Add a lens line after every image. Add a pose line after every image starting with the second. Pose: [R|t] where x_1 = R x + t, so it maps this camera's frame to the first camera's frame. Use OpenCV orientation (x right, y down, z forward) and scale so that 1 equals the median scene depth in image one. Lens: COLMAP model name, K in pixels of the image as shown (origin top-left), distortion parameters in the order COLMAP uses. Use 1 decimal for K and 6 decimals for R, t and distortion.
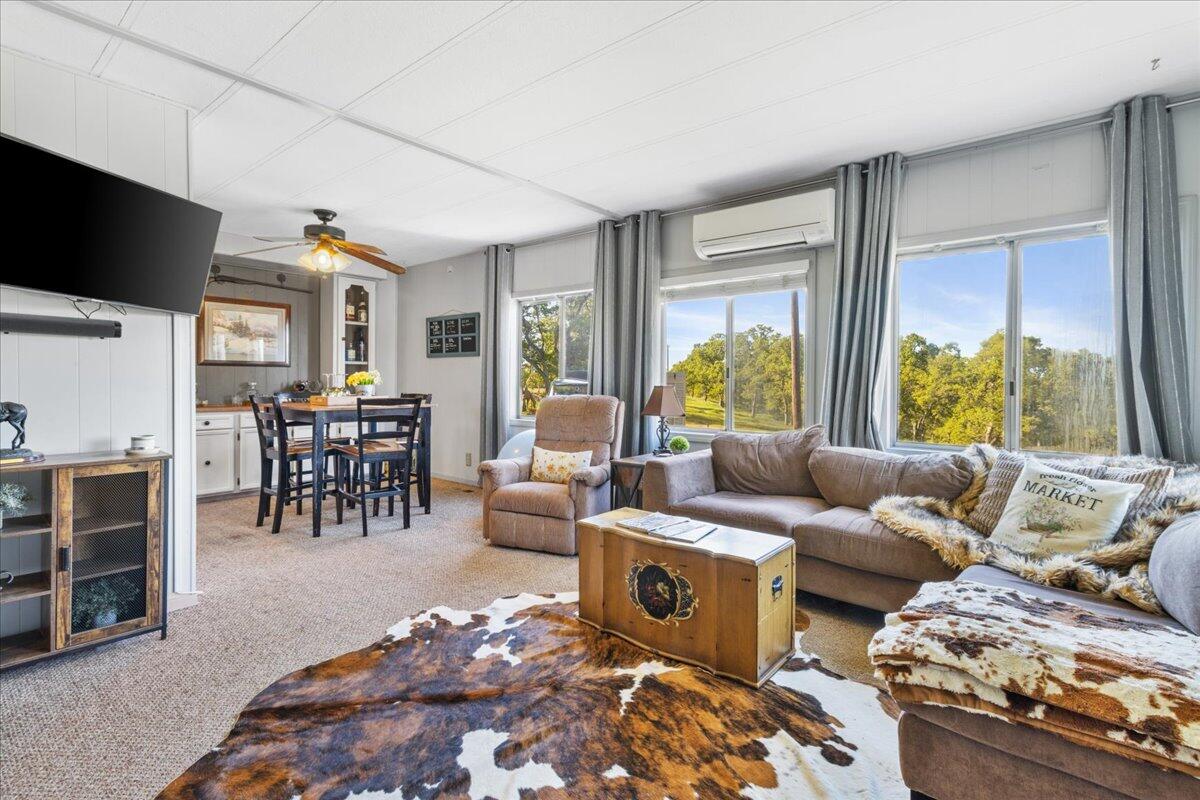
lens RADIAL K [[546.7, 0, 600.0], [0, 546.7, 400.0], [0, 0, 1]] dist [0.001368, 0.000009]
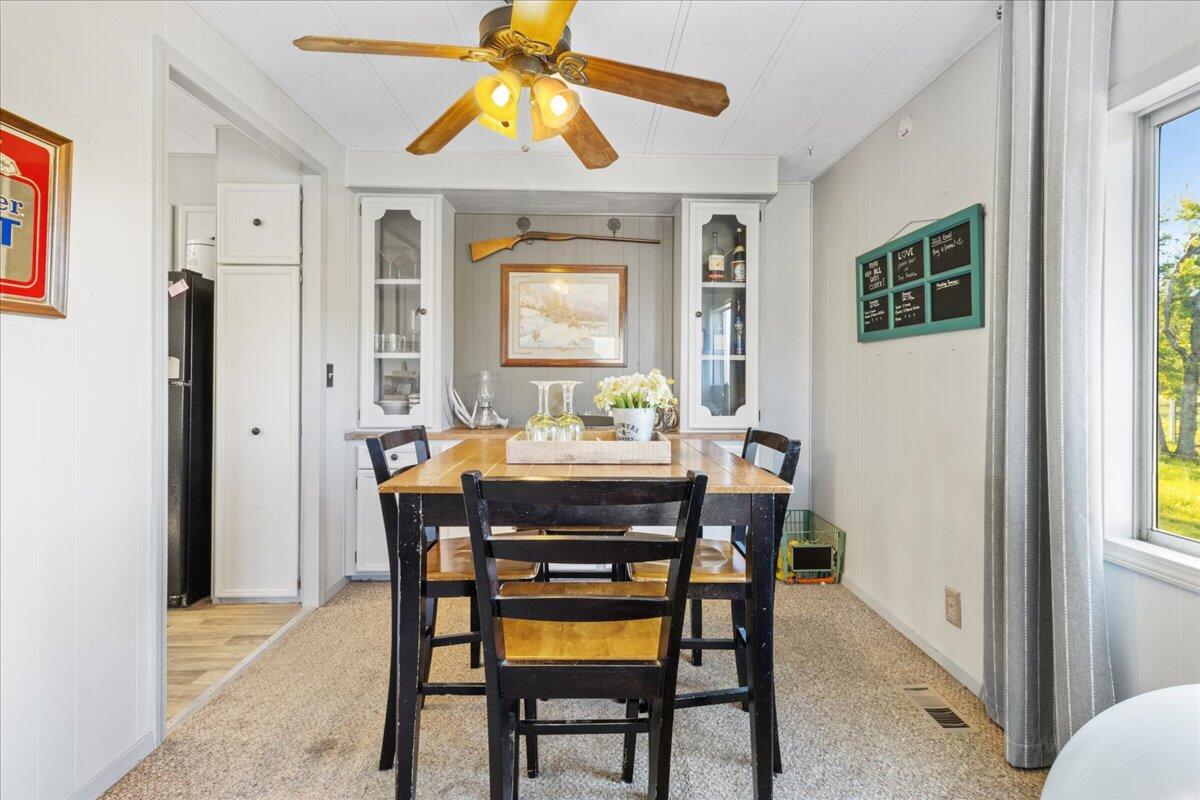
lens RADIAL K [[563.7, 0, 603.0], [0, 563.7, 365.5], [0, 0, 1]] dist [0.000548, -0.000355]
pose [[0.653101, -0.017173, -0.757076, -0.105128], [-0.029802, 0.998385, -0.048356, -0.030812], [0.756684, 0.054143, 0.651535, 0.572847]]
